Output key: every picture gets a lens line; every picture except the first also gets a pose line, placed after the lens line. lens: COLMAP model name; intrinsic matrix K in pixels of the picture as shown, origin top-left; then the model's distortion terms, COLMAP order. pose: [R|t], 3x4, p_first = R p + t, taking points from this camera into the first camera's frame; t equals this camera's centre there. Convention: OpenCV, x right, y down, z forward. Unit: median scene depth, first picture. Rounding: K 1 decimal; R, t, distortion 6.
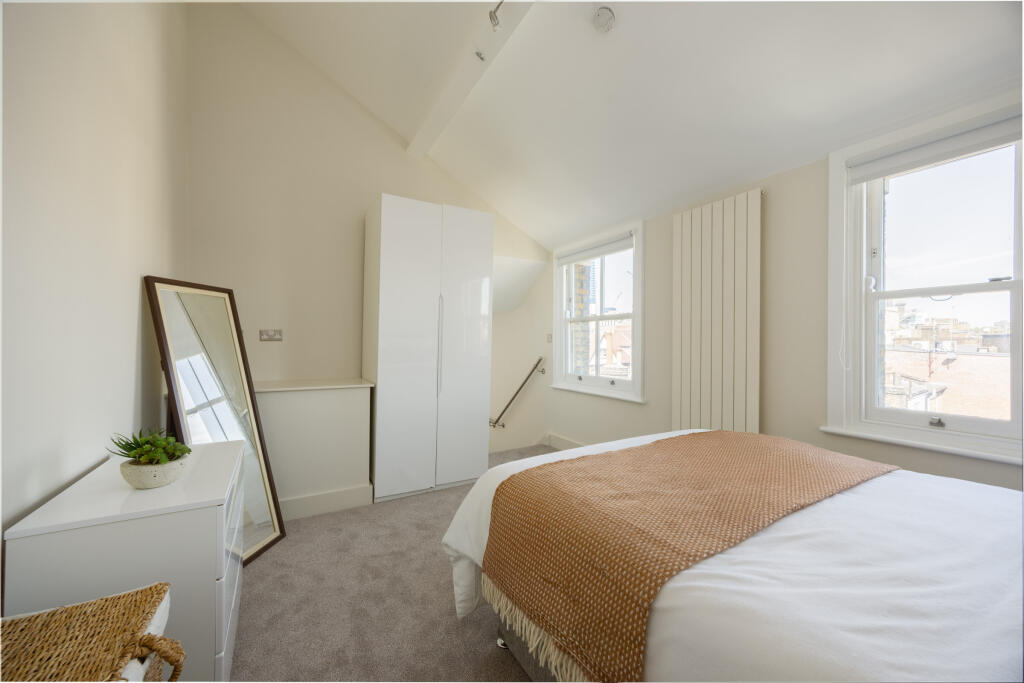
lens RADIAL K [[395.1, 0, 511.7], [0, 395.1, 338.0], [0, 0, 1]] dist [0.001721, 0.000081]
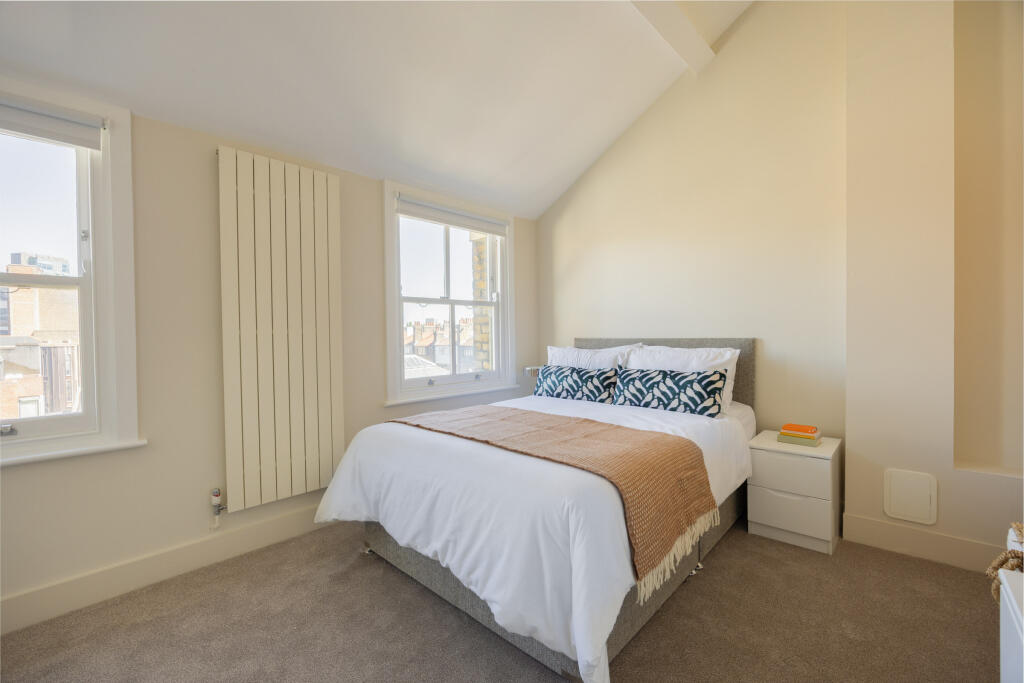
lens RADIAL K [[434.3, 0, 509.4], [0, 434.3, 343.0], [0, 0, 1]] dist [-0.000349, -0.000203]
pose [[-0.289872, -0.017132, 0.956912, -0.632911], [0.003066, 0.999818, 0.018829, 0.018517], [-0.957060, 0.008392, -0.289767, 1.074463]]
